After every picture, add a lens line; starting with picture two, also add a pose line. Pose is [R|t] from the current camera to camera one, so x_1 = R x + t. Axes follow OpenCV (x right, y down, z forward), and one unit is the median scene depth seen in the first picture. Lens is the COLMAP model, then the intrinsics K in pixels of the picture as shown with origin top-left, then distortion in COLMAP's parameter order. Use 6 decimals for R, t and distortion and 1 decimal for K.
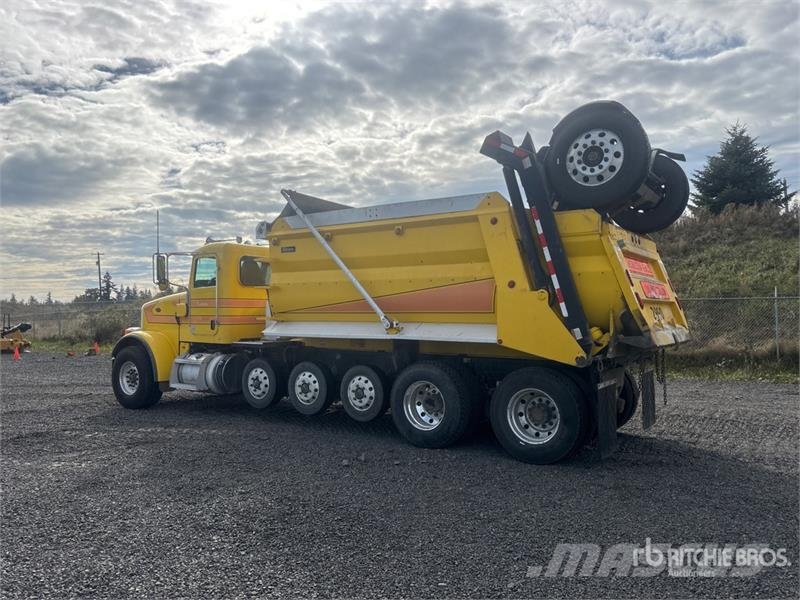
lens RADIAL K [[609.6, 0, 399.6], [0, 609.6, 272.6], [0, 0, 1]] dist [0.127969, -0.000319]
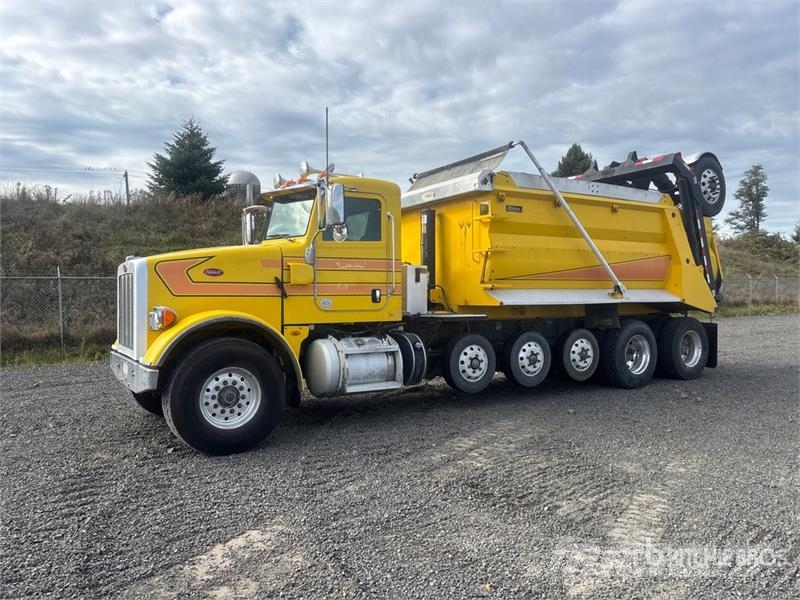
lens RADIAL K [[561.2, 0, 402.8], [0, 561.2, 285.4], [0, 0, 1]] dist [0.043582, 0.001640]
pose [[0.398187, 0.005805, 0.917286, -1.187825], [-0.054793, 0.998345, 0.017467, 0.081225], [-0.915666, -0.057216, 0.397846, 0.971954]]
